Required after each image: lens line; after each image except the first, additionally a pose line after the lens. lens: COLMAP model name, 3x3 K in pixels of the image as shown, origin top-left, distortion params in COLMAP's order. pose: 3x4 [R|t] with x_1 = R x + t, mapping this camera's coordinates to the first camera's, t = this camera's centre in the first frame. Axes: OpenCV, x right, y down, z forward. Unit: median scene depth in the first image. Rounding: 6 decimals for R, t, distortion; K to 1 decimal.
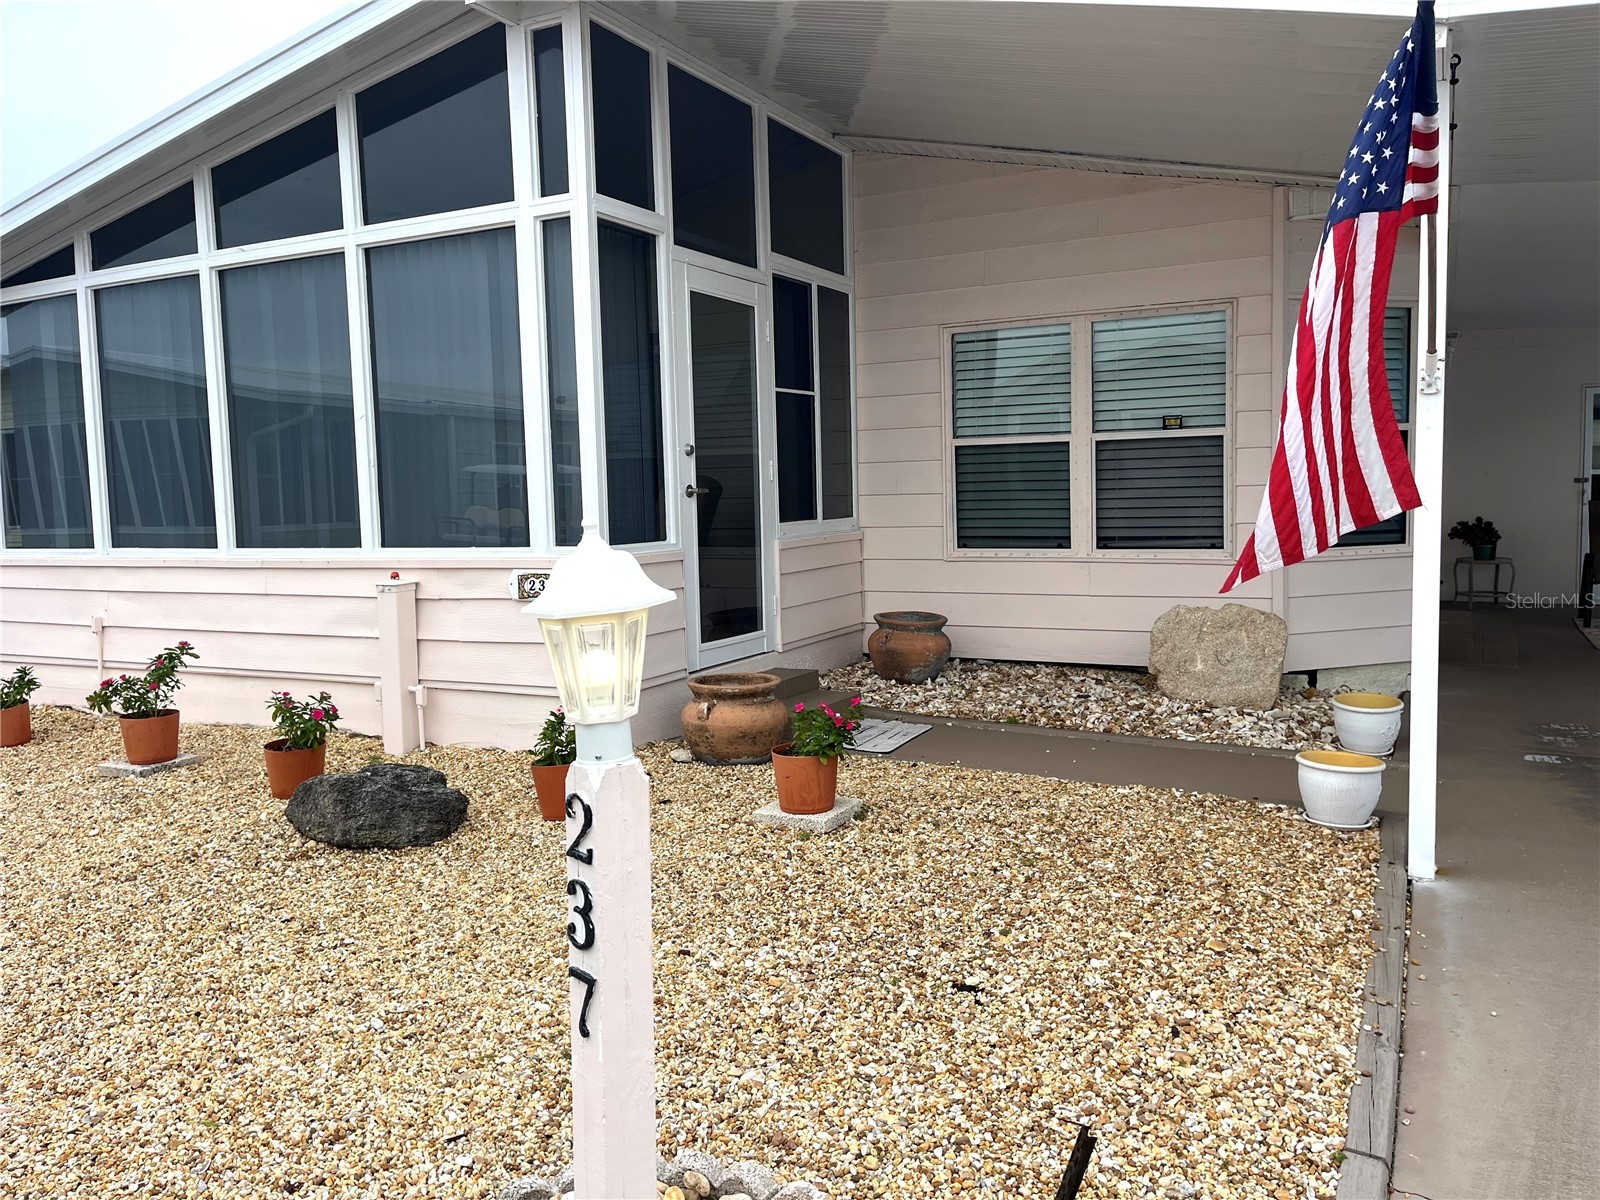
lens RADIAL K [[1225.0, 0, 801.7], [0, 1225.0, 588.3], [0, 0, 1]] dist [0.028846, 0.001591]
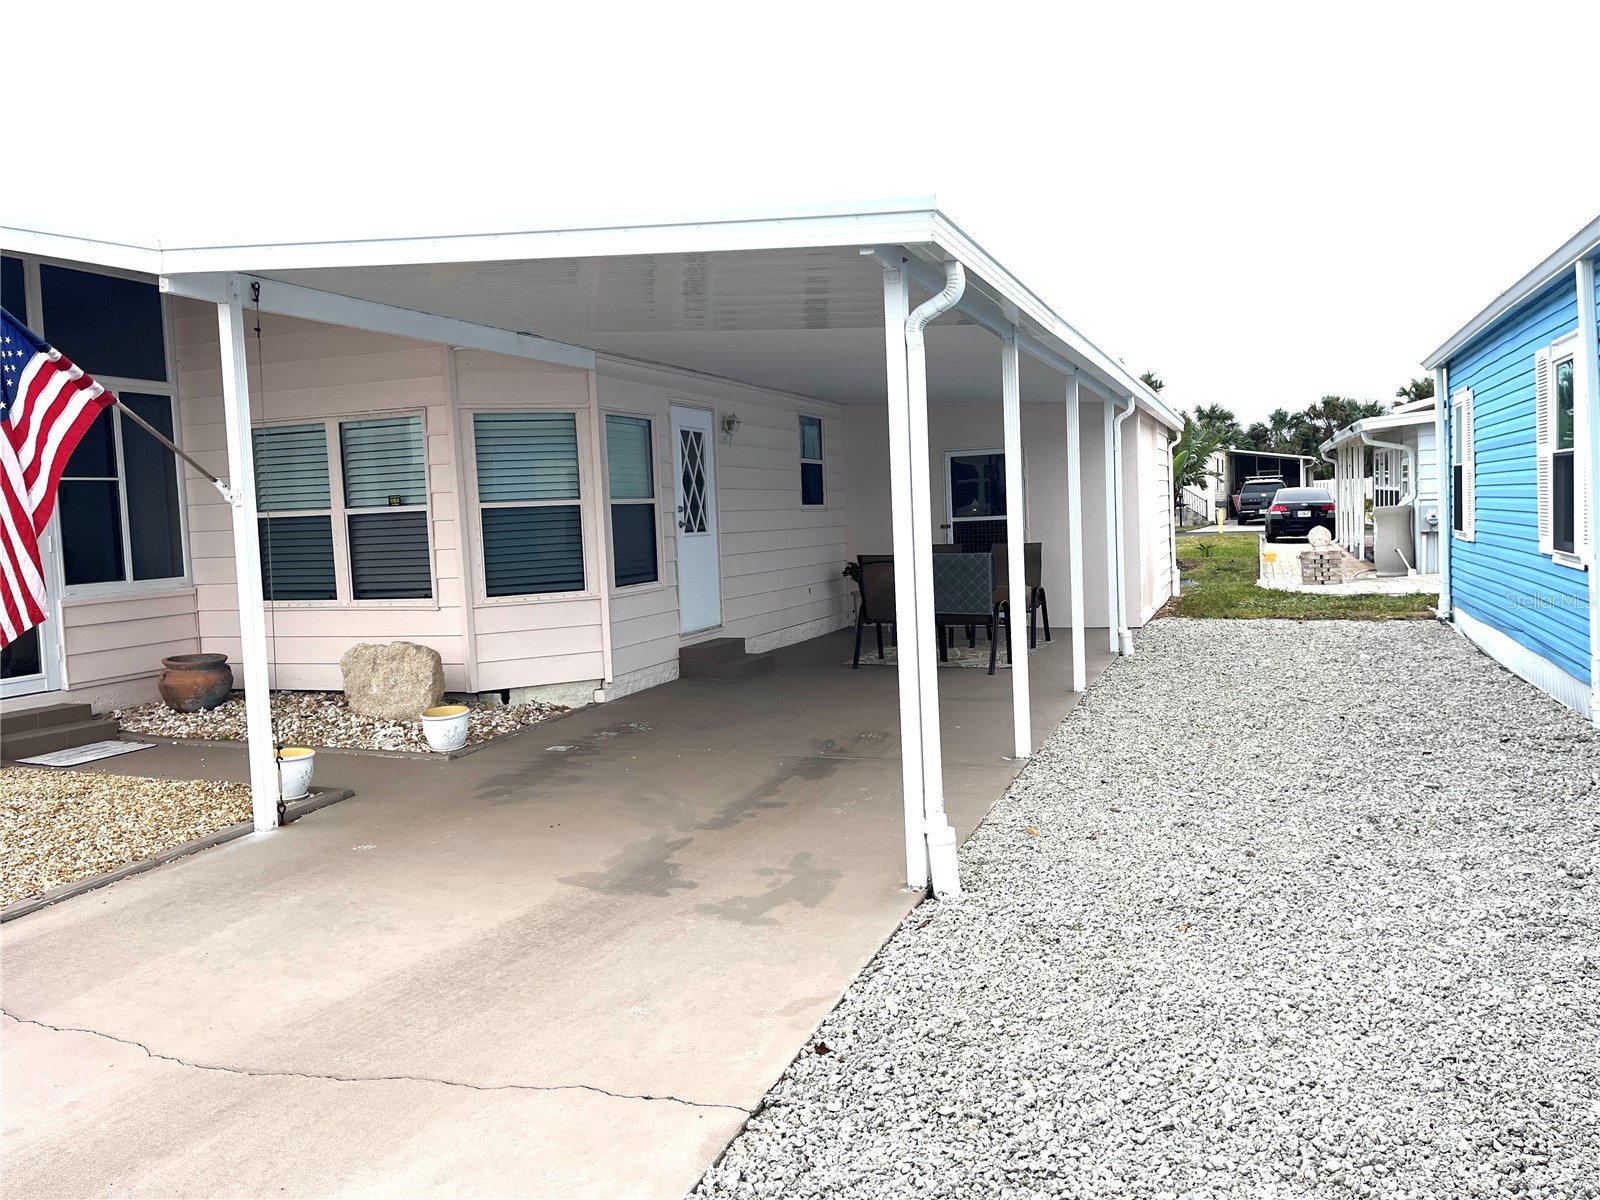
lens RADIAL K [[1225.0, 0, 801.7], [0, 1225.0, 588.3], [0, 0, 1]] dist [0.028846, 0.001591]
pose [[0.993775, -0.025084, 0.108546, 0.606609], [0.027897, 0.999311, -0.024472, 0.000064], [-0.107857, 0.027348, 0.993790, -0.336029]]
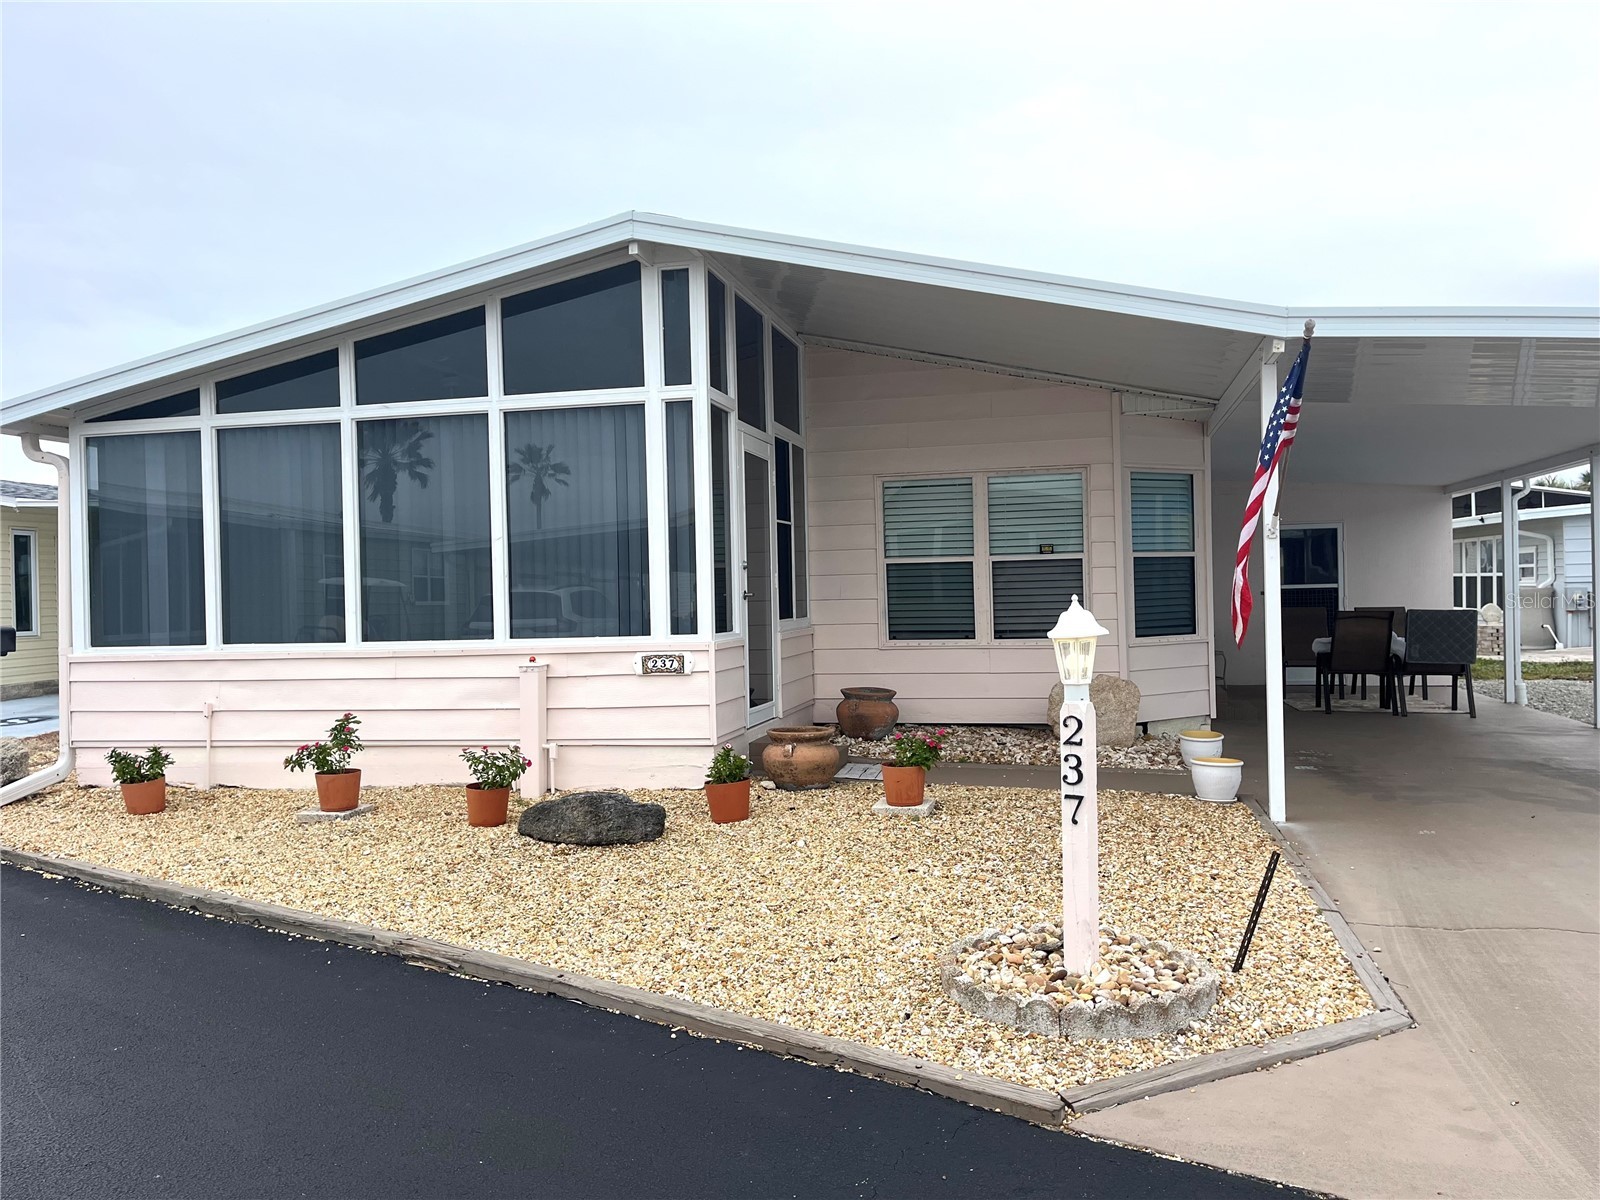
lens RADIAL K [[1225.0, 0, 801.7], [0, 1225.0, 588.3], [0, 0, 1]] dist [0.028846, 0.001591]
pose [[0.968347, 0.003095, 0.249588, -0.336642], [0.020452, 0.995577, -0.091695, 0.035522], [-0.248768, 0.093897, 0.964001, -0.298735]]
